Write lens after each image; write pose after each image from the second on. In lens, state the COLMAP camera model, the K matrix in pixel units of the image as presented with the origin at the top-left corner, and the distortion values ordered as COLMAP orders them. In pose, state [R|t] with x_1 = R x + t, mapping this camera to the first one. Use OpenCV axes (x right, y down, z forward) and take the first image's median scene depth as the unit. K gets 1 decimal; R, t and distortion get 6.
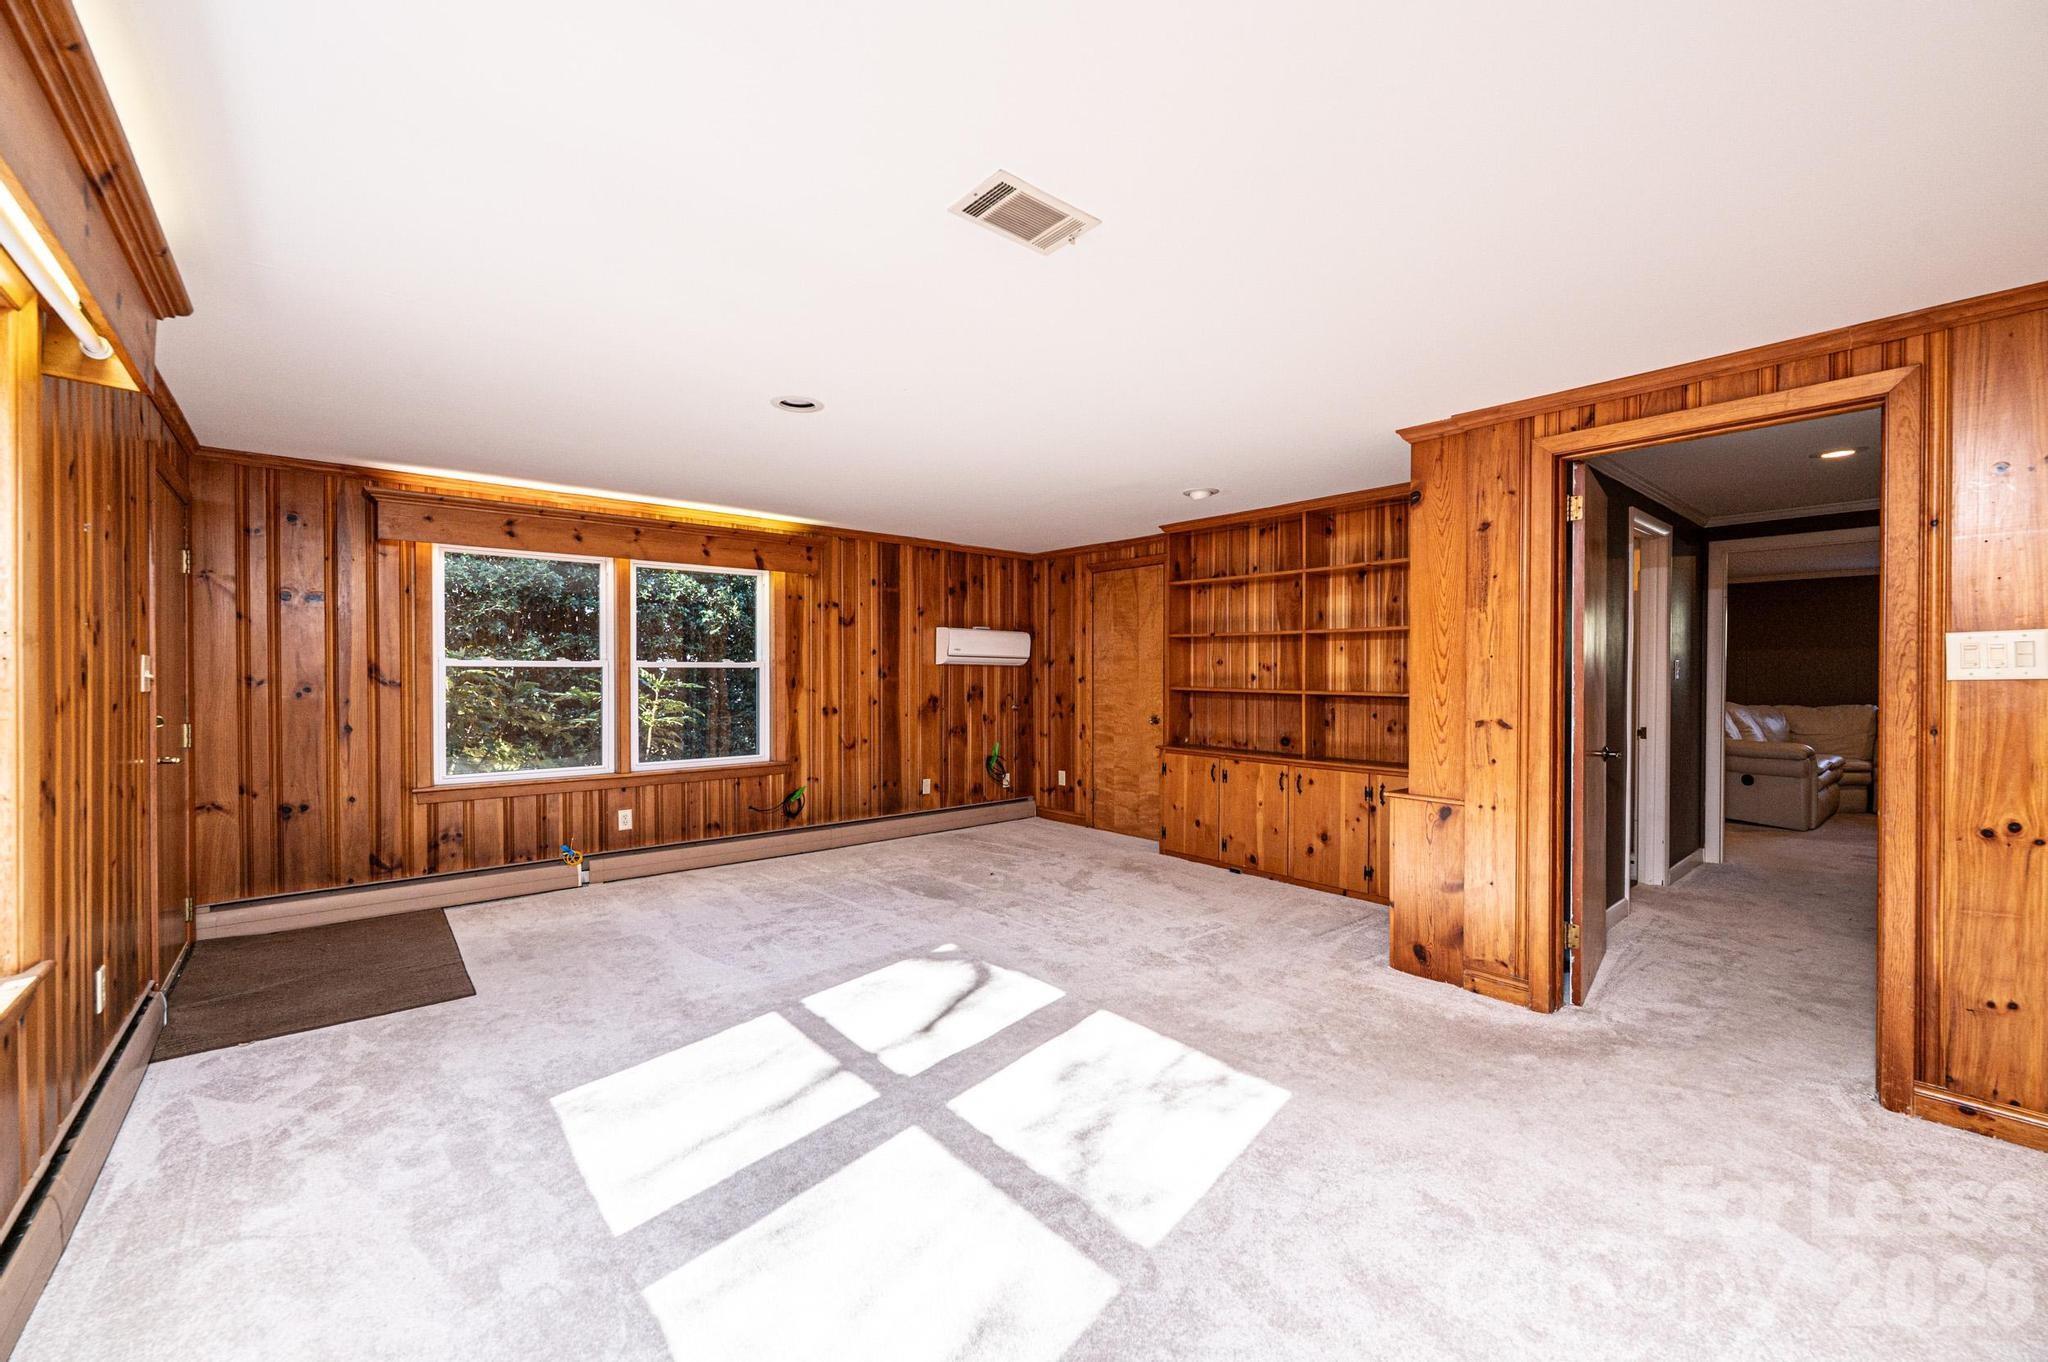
lens RADIAL K [[815.3, 0, 1024.0], [0, 815.3, 681.0], [0, 0, 1]] dist [-0.002127, -0.000149]
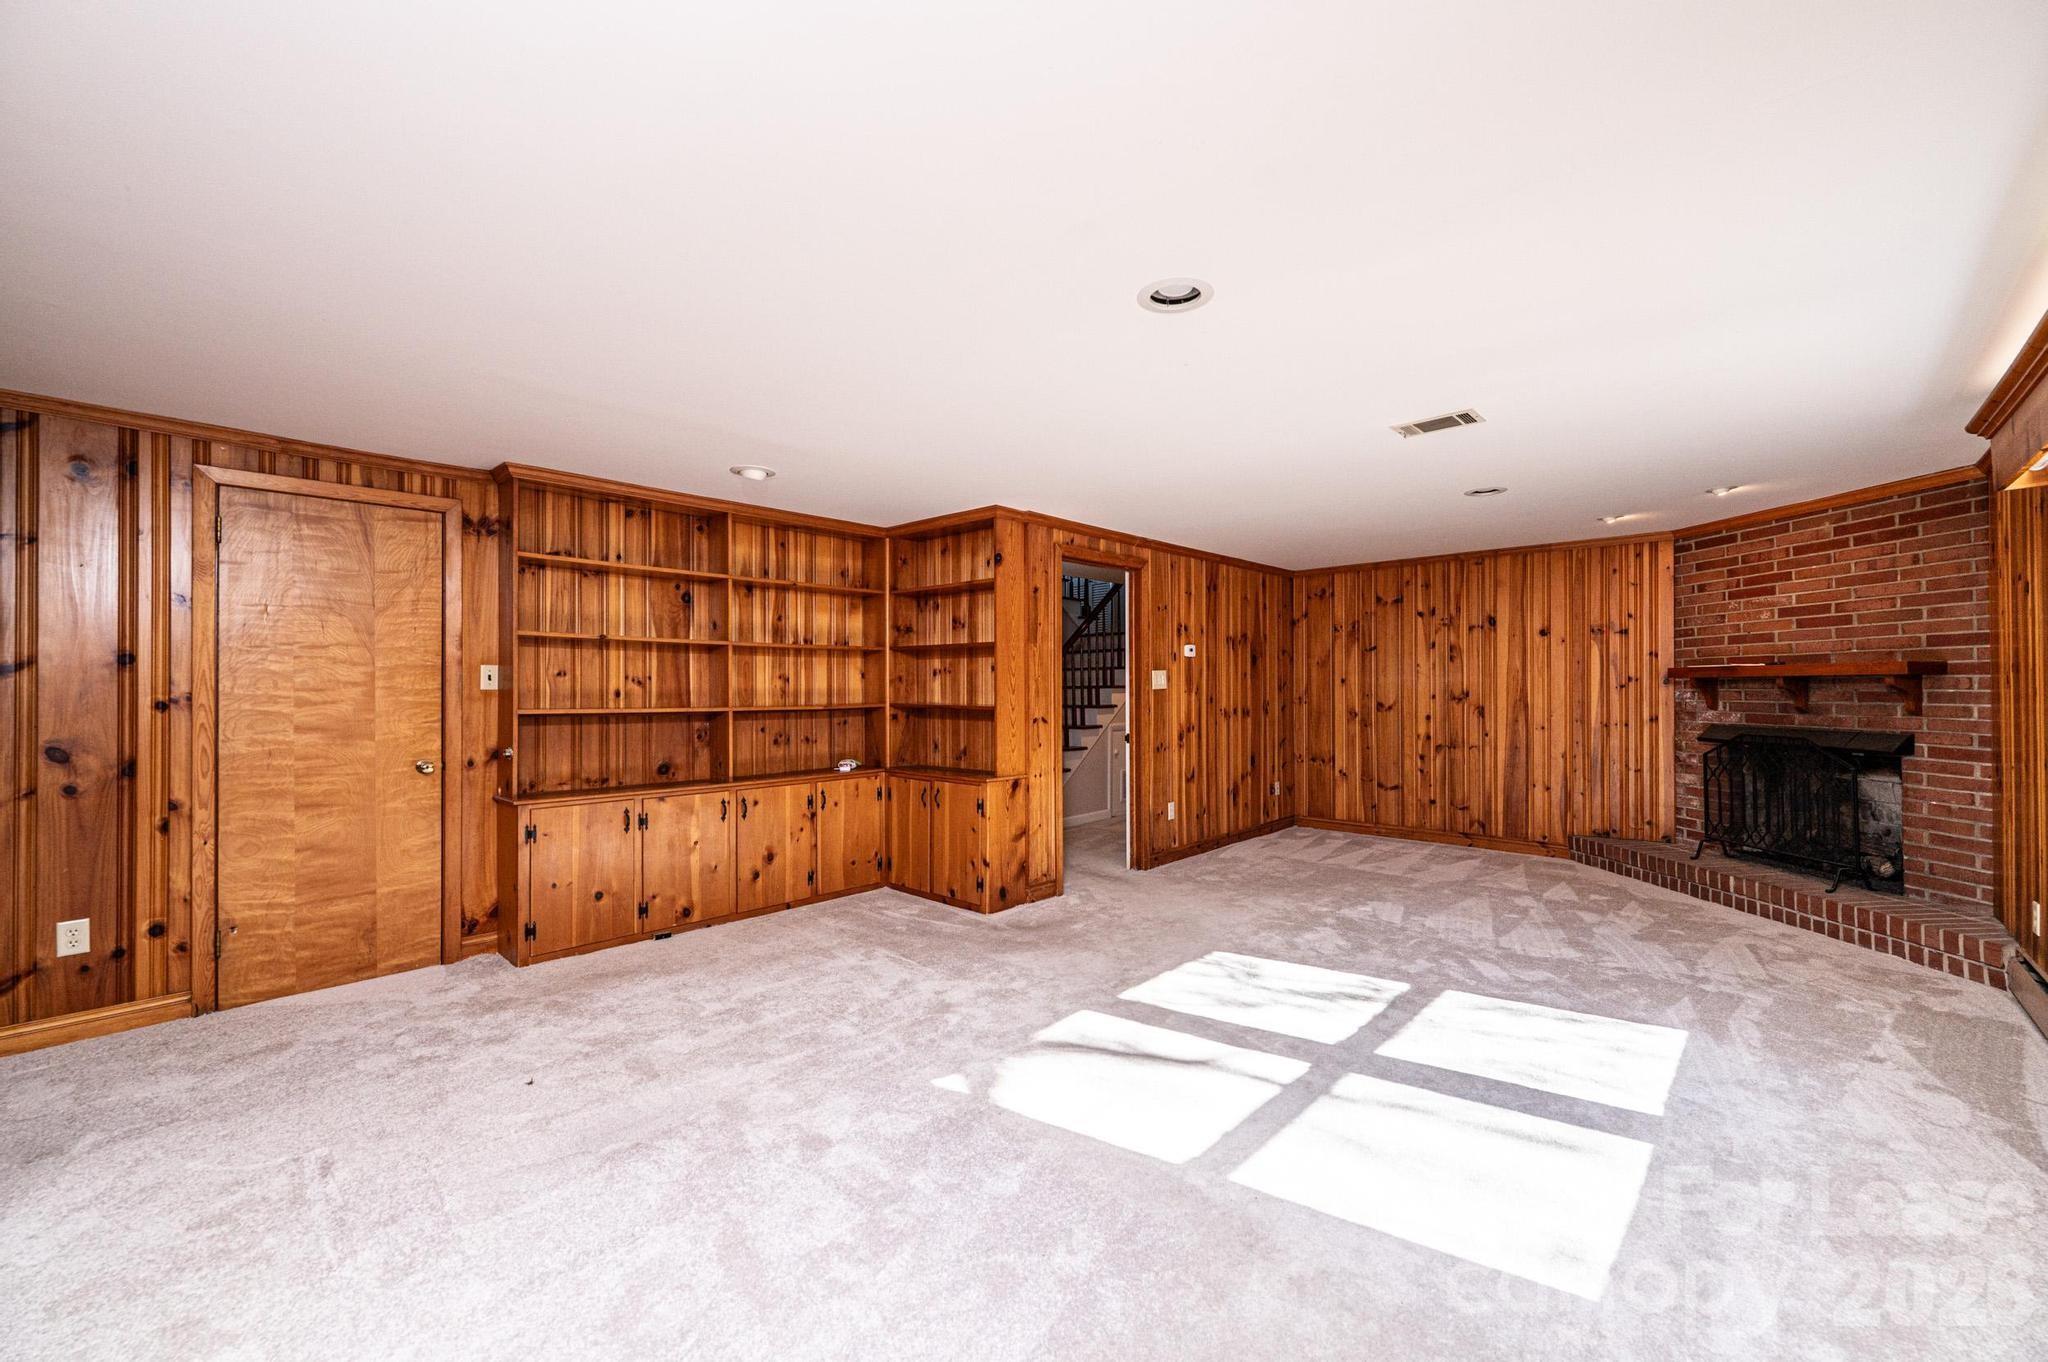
lens RADIAL K [[824.2, 0, 1024.0], [0, 824.2, 681.0], [0, 0, 1]] dist [-0.000793, 0.000007]
pose [[-0.117283, 0.004494, 0.993088, -0.625308], [0.011891, 0.999924, -0.003121, -0.011041], [-0.993027, 0.011443, -0.117327, 0.790637]]
